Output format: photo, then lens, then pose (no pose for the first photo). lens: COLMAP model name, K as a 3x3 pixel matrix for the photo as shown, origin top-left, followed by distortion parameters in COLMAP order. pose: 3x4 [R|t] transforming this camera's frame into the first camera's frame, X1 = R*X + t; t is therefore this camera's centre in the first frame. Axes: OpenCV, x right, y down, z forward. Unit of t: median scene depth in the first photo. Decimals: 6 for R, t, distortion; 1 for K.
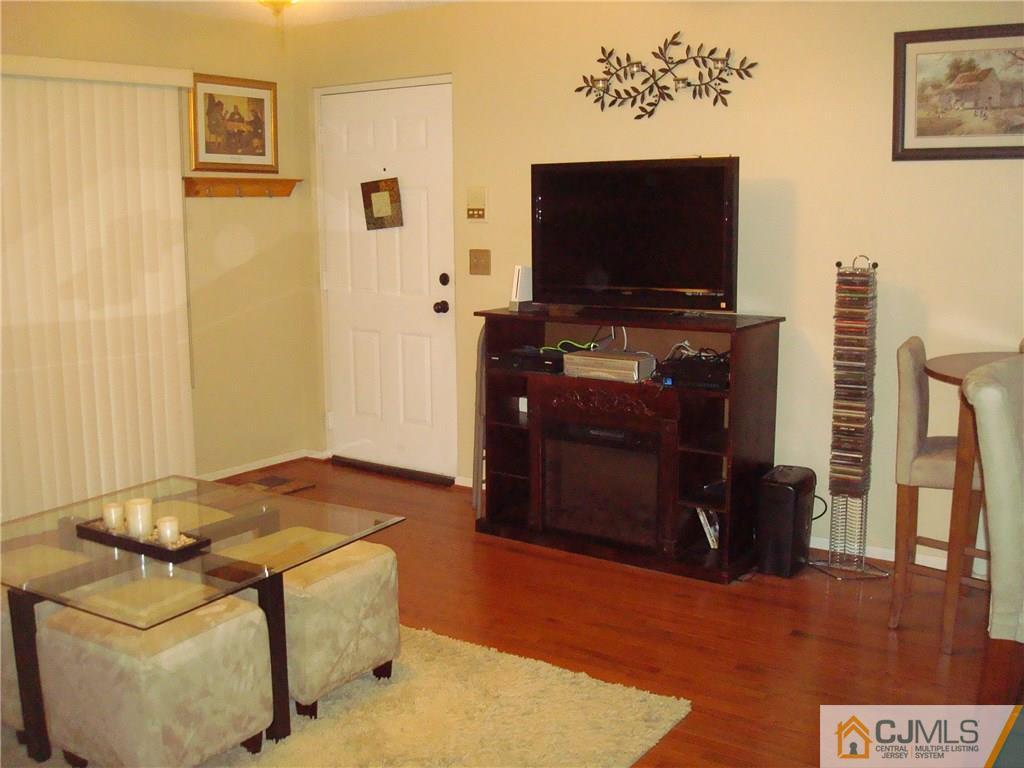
lens RADIAL K [[1040.7, 0, 512.0], [0, 1040.7, 384.0], [0, 0, 1]] dist [-0.092195, -0.038345]
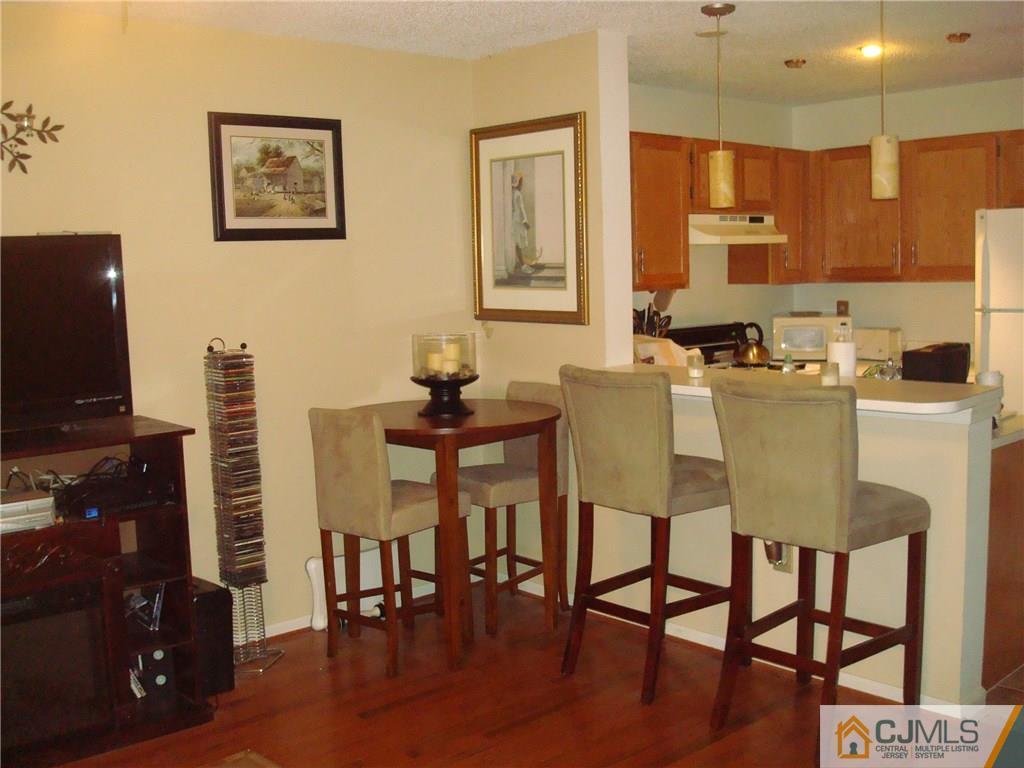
lens RADIAL K [[1040.7, 0, 512.0], [0, 1040.7, 384.0], [0, 0, 1]] dist [-0.092195, -0.038345]
pose [[0.253362, -0.107575, 0.961372, -0.541101], [0.185059, 0.980833, 0.060982, -0.092884], [-0.949506, 0.162460, 0.268414, 0.495802]]
